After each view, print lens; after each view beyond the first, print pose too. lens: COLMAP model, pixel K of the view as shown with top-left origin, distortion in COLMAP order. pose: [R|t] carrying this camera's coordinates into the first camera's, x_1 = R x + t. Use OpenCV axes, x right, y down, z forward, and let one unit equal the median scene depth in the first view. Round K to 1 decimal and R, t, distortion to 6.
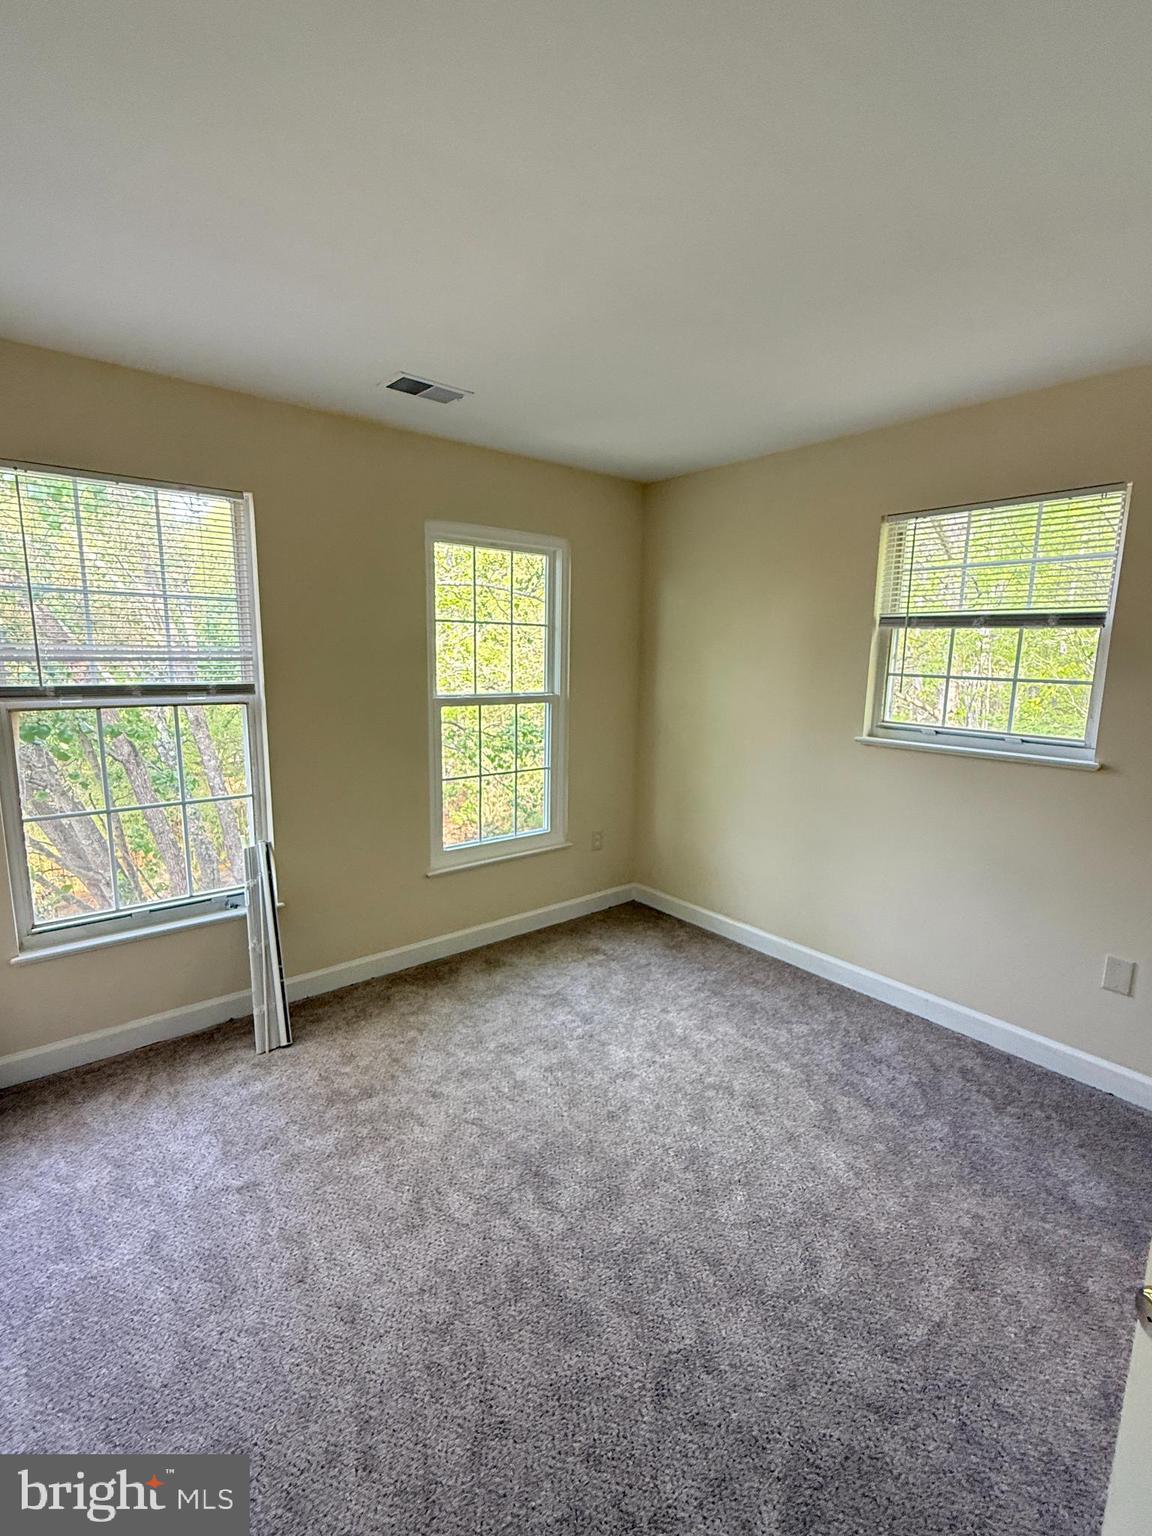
lens RADIAL K [[704.8, 0, 574.3], [0, 704.8, 762.3], [0, 0, 1]] dist [0.005457, -0.001292]
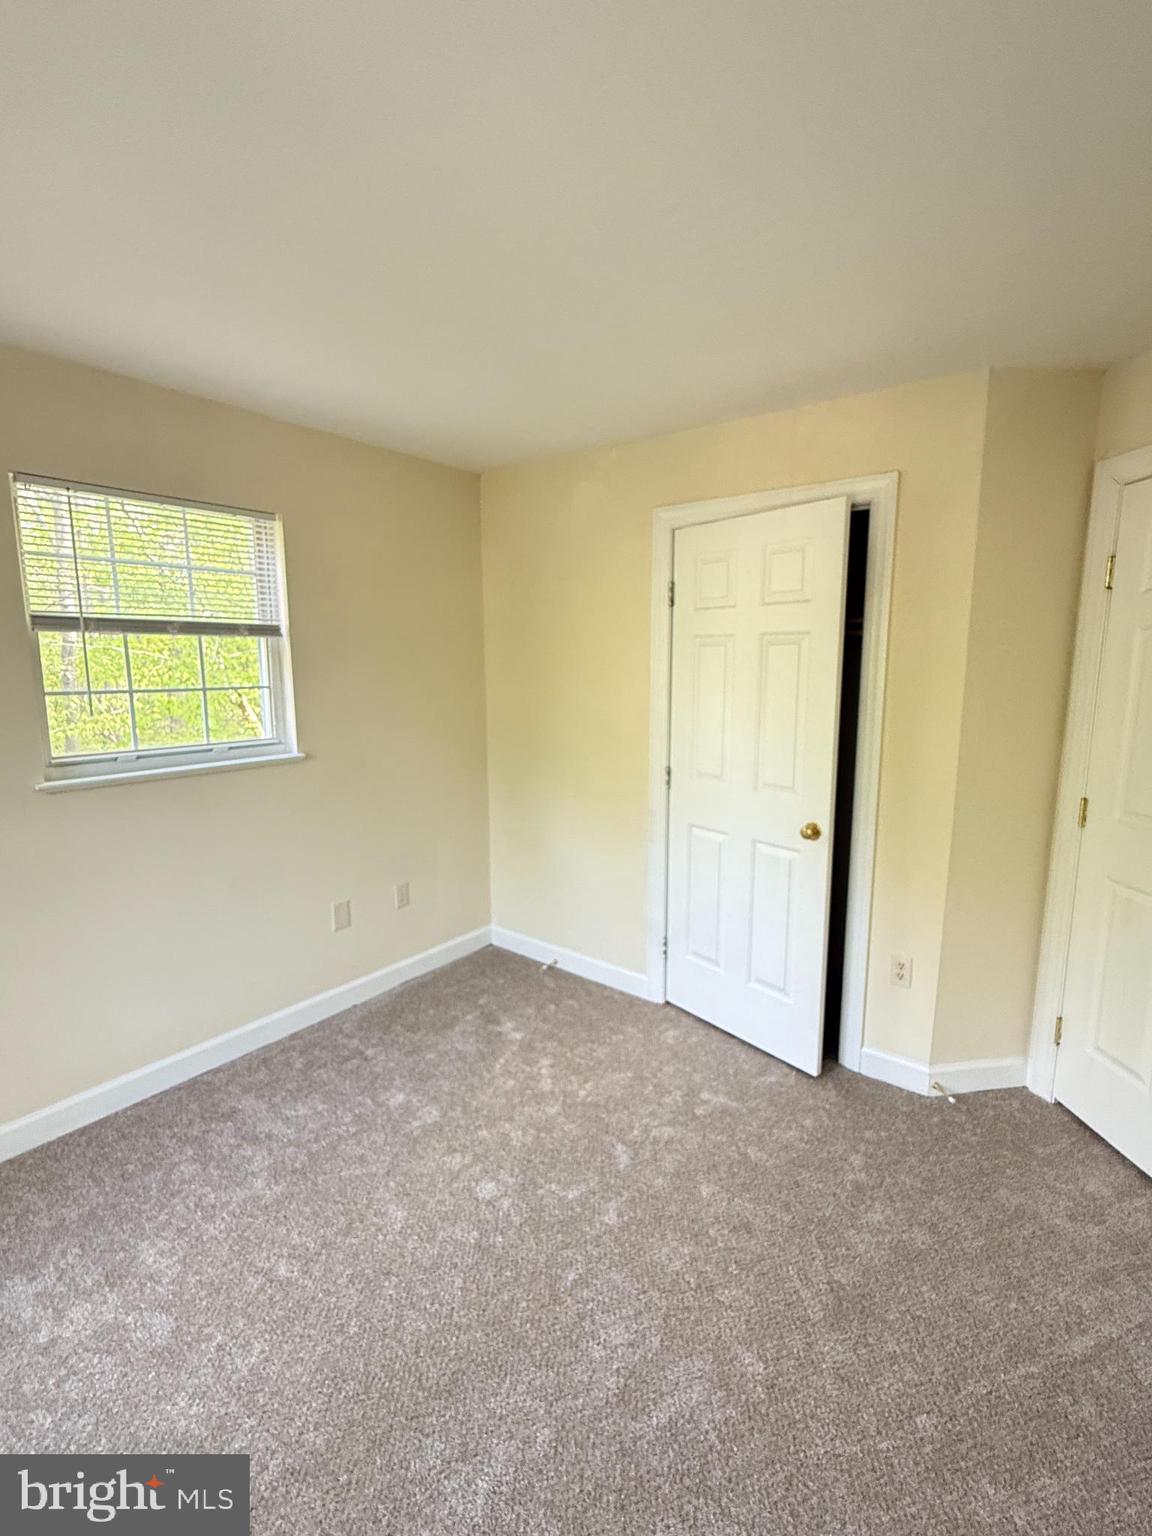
lens RADIAL K [[704.8, 0, 579.0], [0, 704.8, 766.3], [0, 0, 1]] dist [0.005457, -0.001292]
pose [[-0.209400, -0.159114, 0.964798, -0.432201], [0.157586, 0.968283, 0.193892, -0.118143], [-0.965048, 0.192640, -0.177684, 0.675760]]
